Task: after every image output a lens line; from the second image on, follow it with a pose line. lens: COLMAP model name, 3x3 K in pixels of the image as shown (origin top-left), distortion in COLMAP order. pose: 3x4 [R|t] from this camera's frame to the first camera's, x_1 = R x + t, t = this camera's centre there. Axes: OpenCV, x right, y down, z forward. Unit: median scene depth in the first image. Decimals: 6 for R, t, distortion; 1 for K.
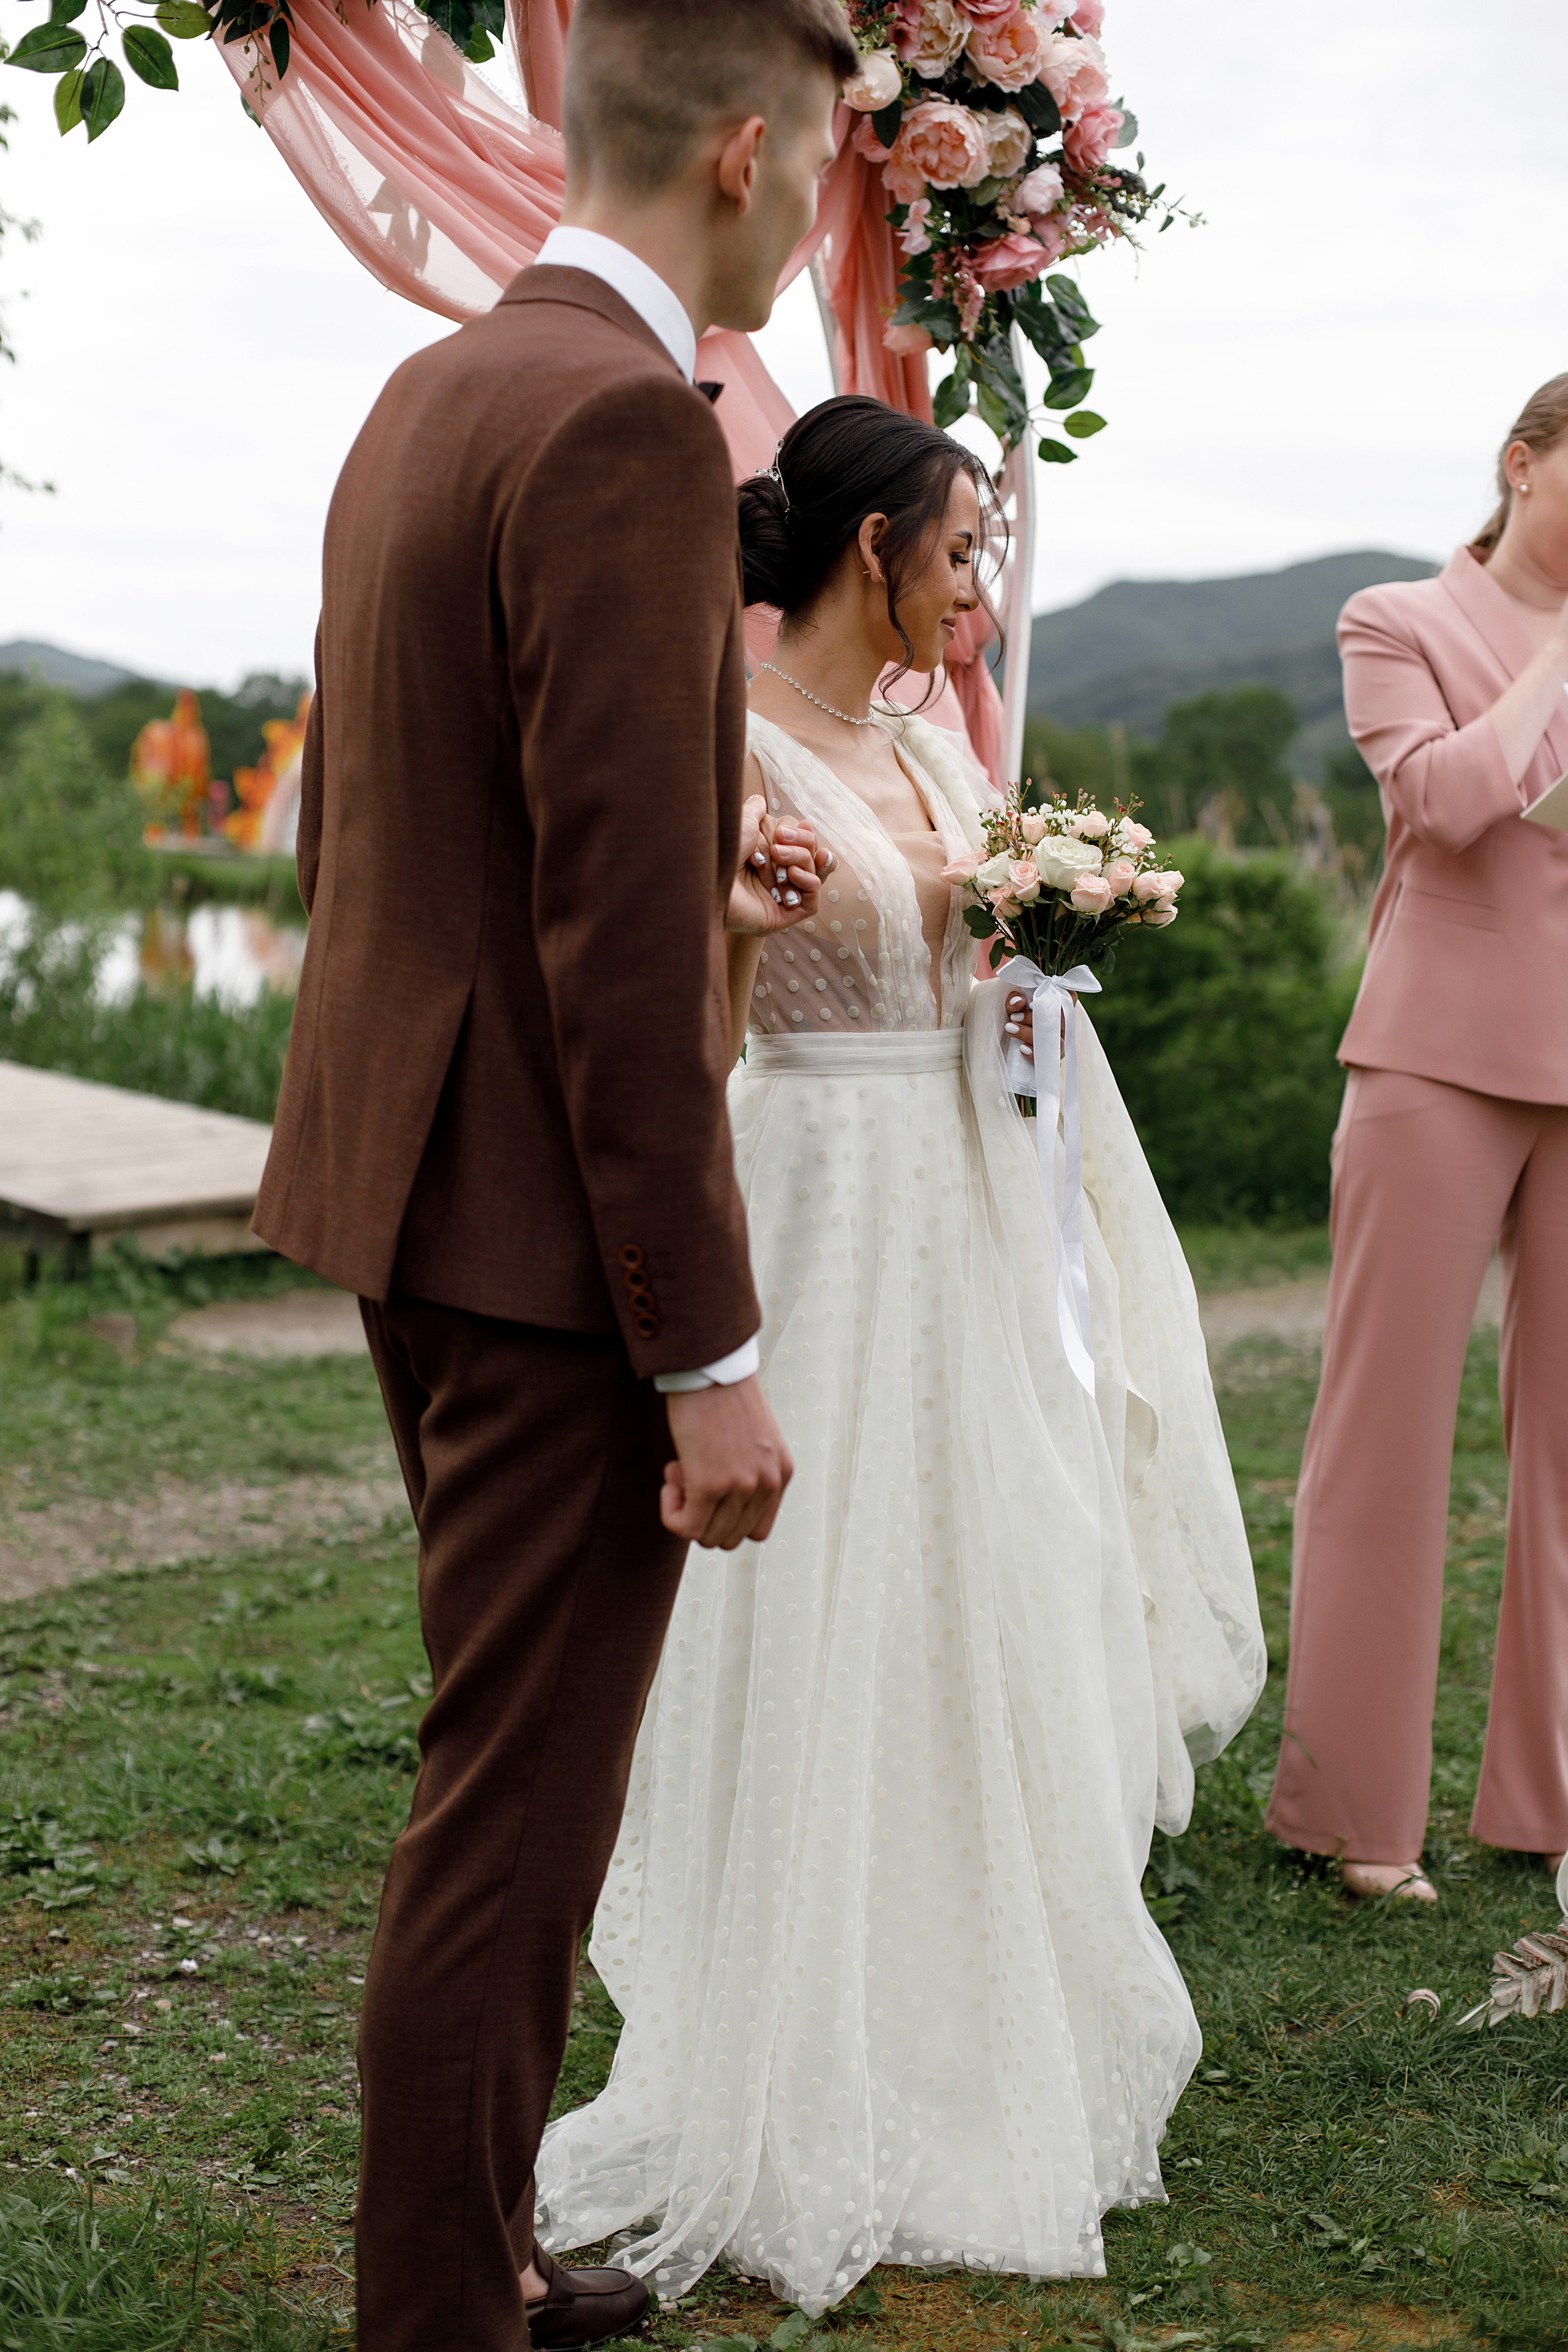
lens RADIAL K [[3379.5, 0, 813.5], [0, 3379.5, 1205.2], [0, 0, 1]] dist [-0.020281, -0.045937]
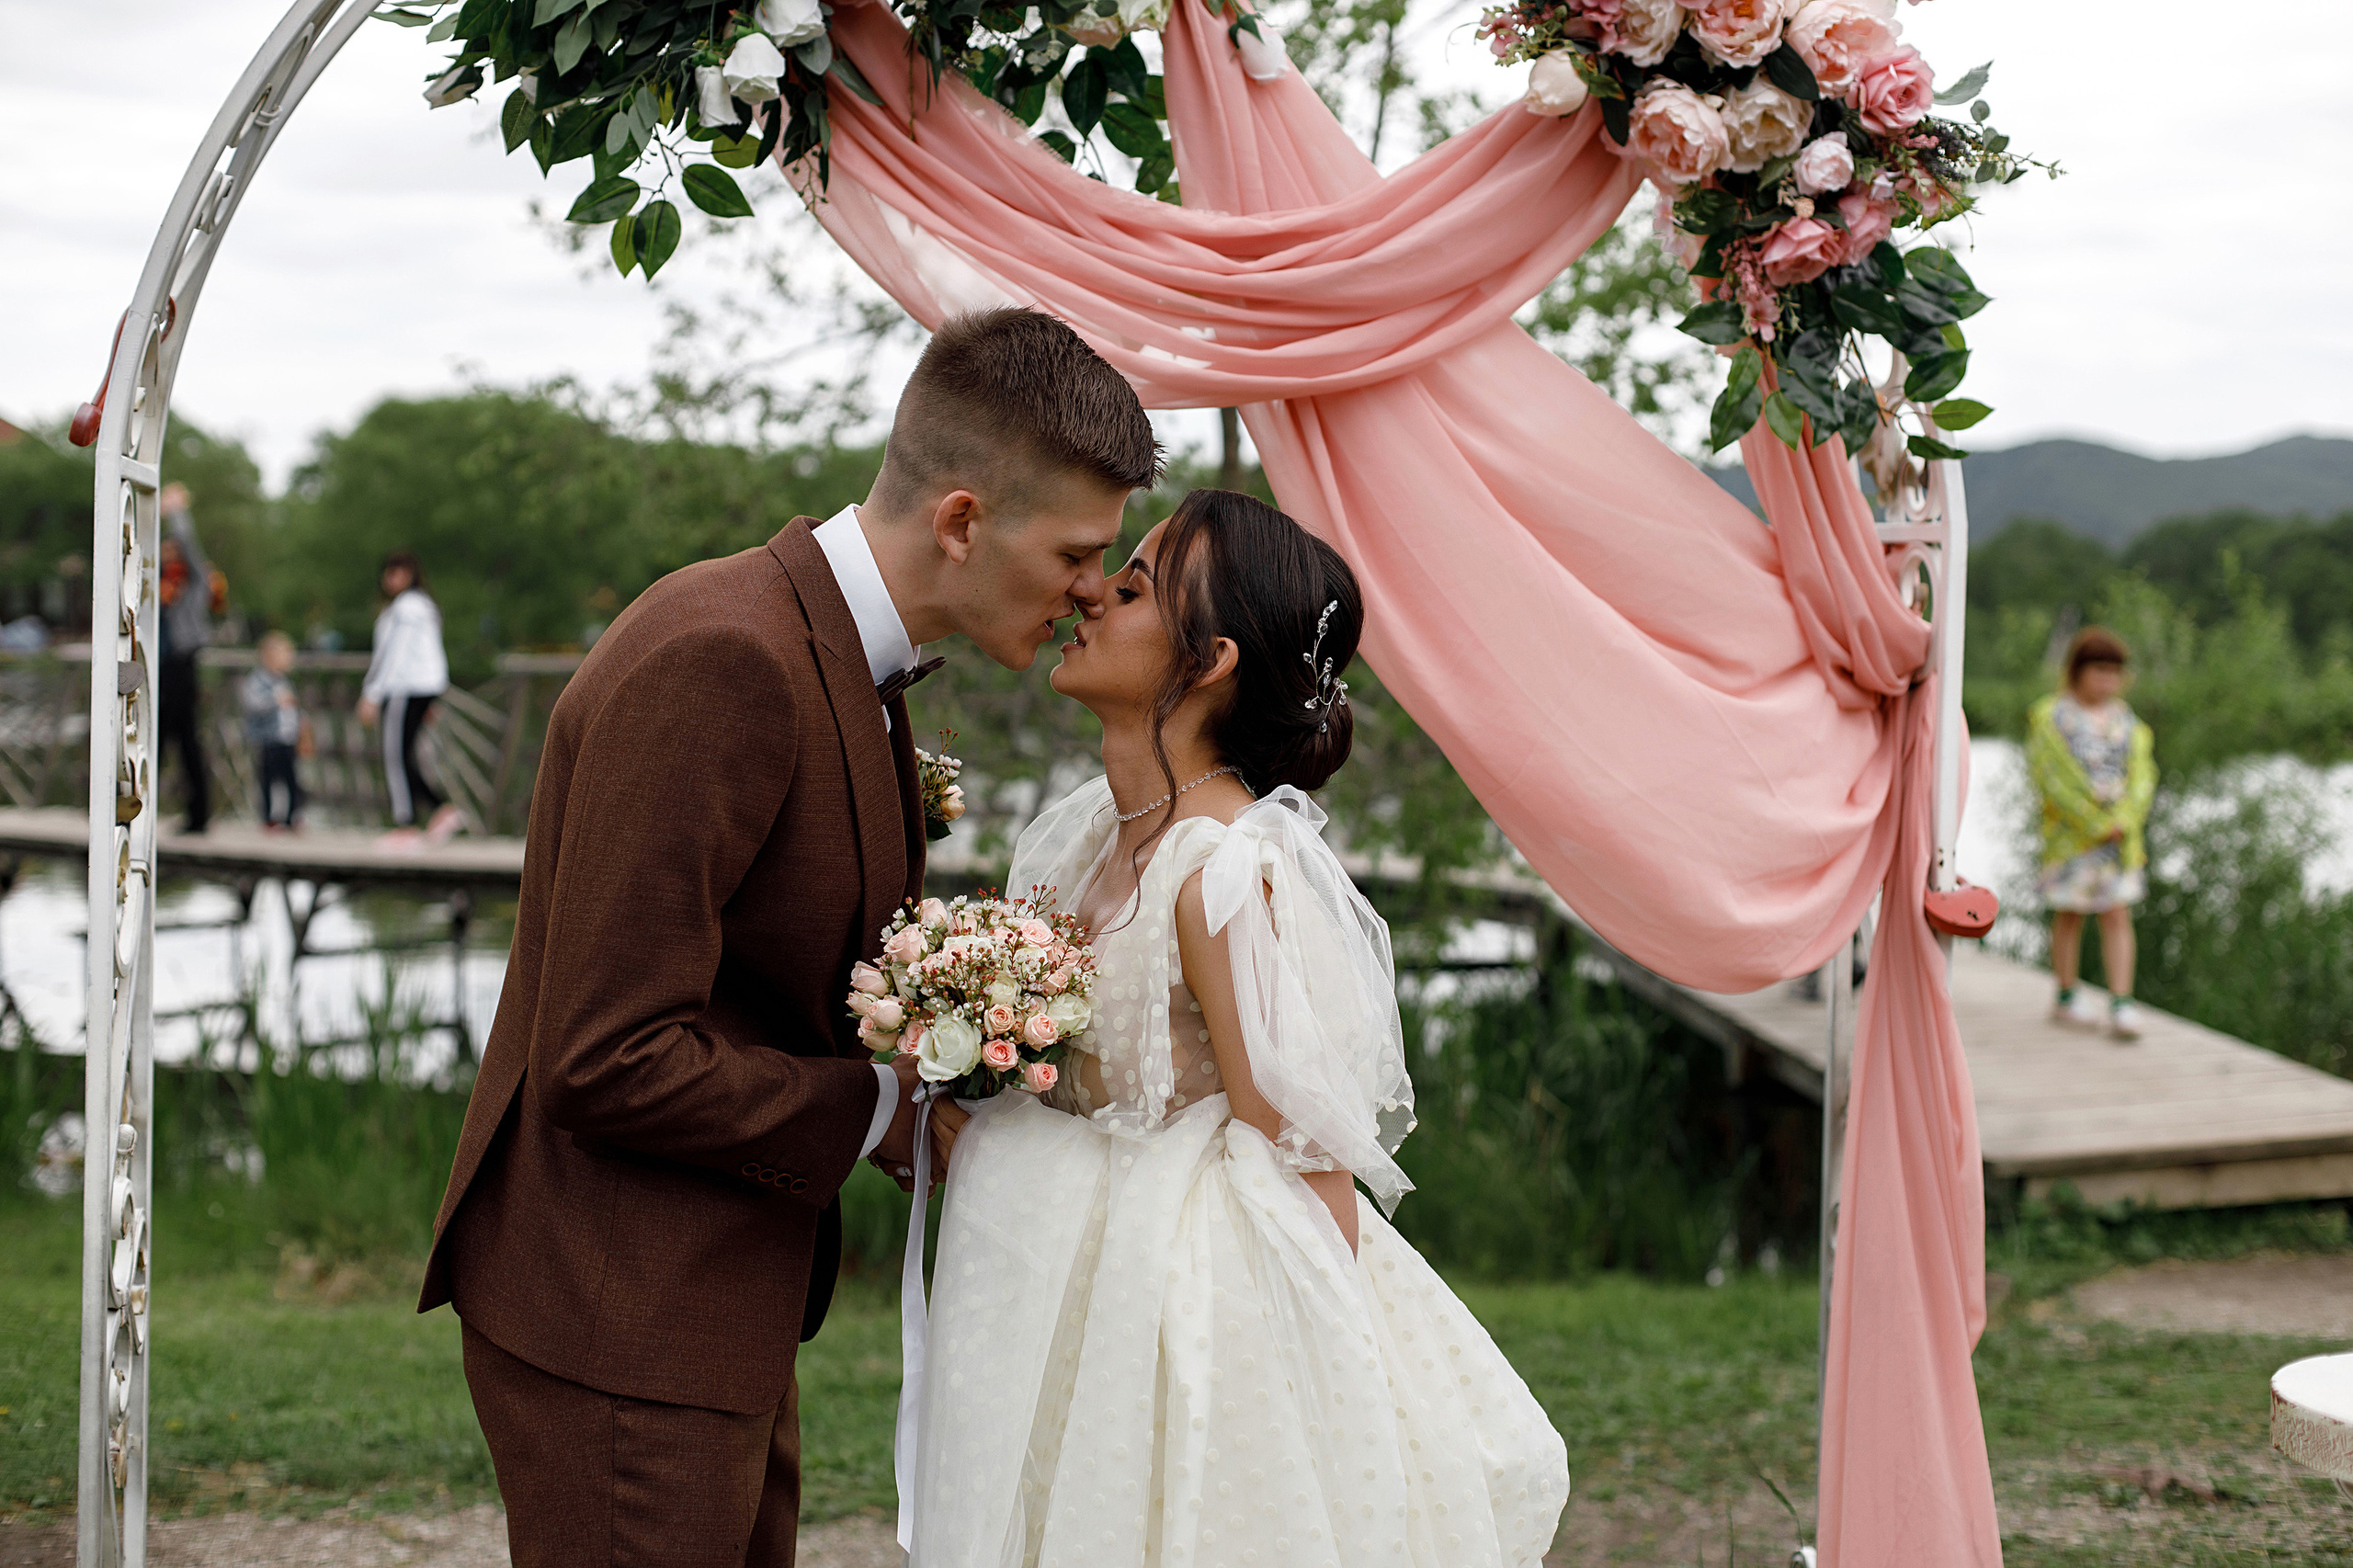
lens RADIAL K [[3454.4, 0, 1170.7], [0, 3454.4, 768.3], [0, 0, 1]] dist [-0.014023, 0.029088]
pose [[0.795094, -0.007874, -0.606435, 0.448042], [-0.041537, 0.996861, -0.067401, -0.075652], [0.605062, 0.078779, 0.792271, 0.196766]]
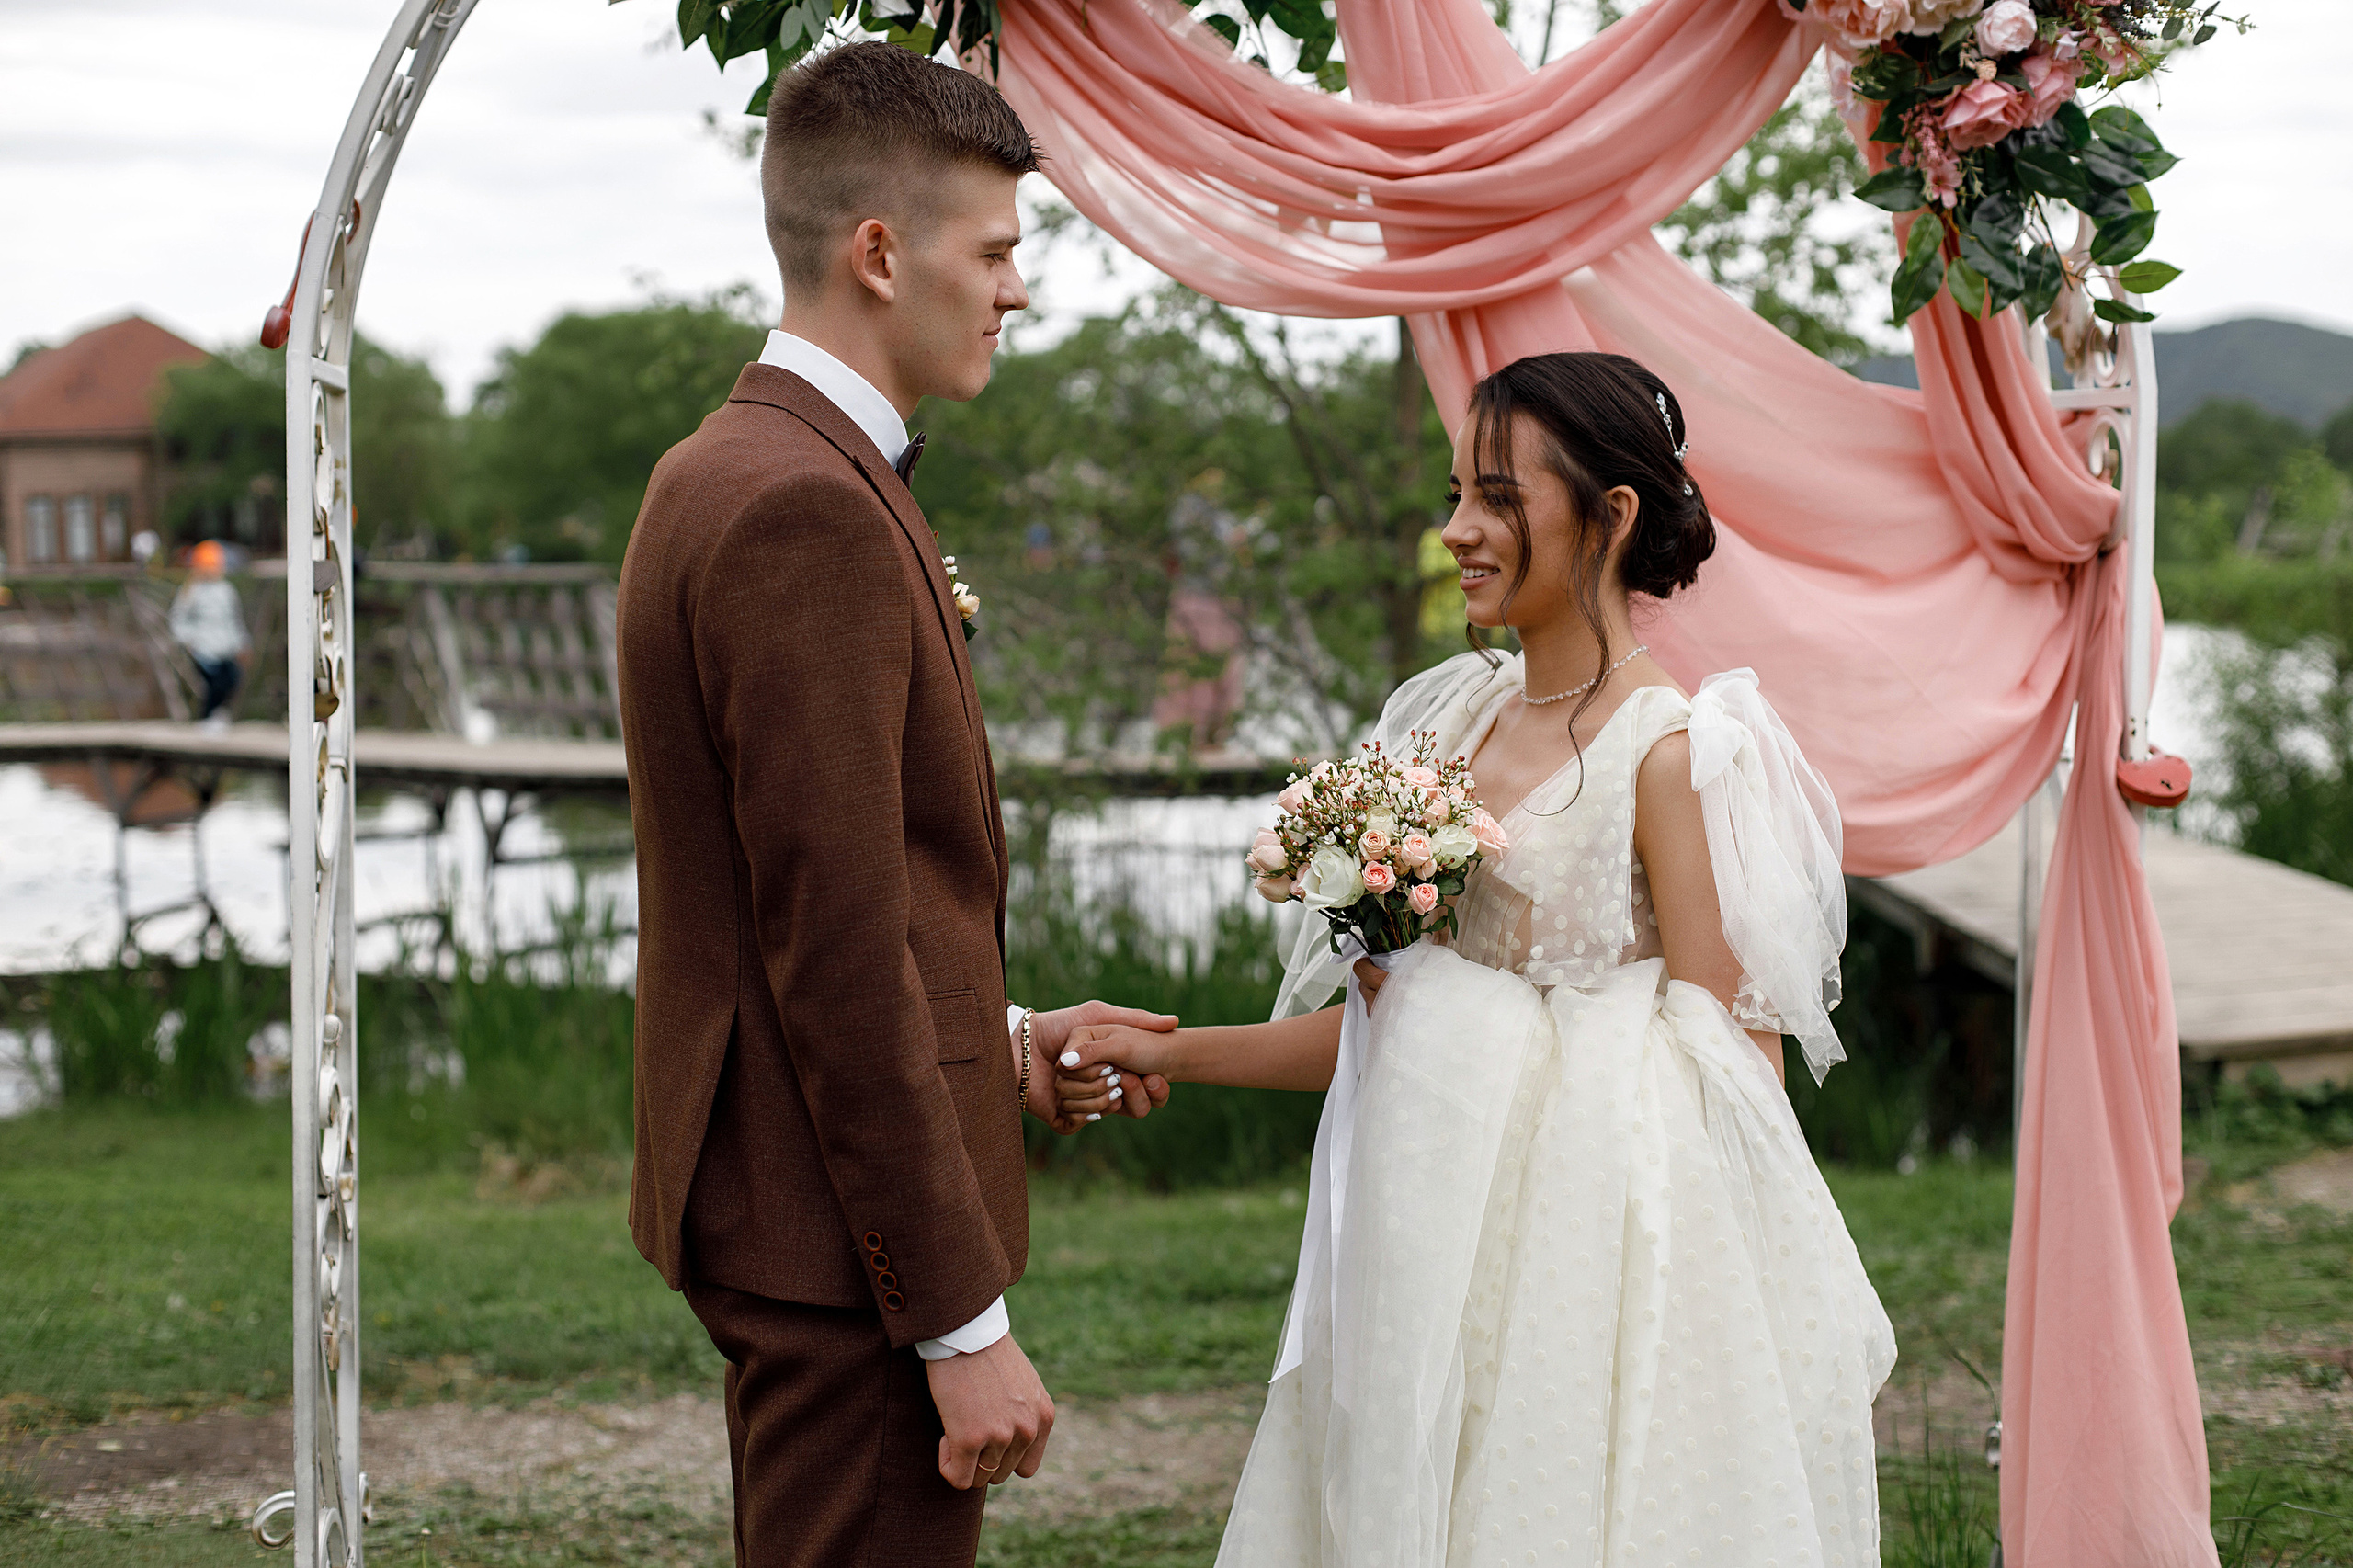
lens RADIAL K [[3454.4, 0, 1170.7], [0, 3454.4, 768.3], [0, 0, 1]] dist [-0.014023, 0.029088]
pose [[0.762049, -0.002116, -0.647516, 0.449206], [-0.028720, 0.998900, -0.037065, -0.070686], [0.646882, 0.046842, 0.761150, 0.195214]]
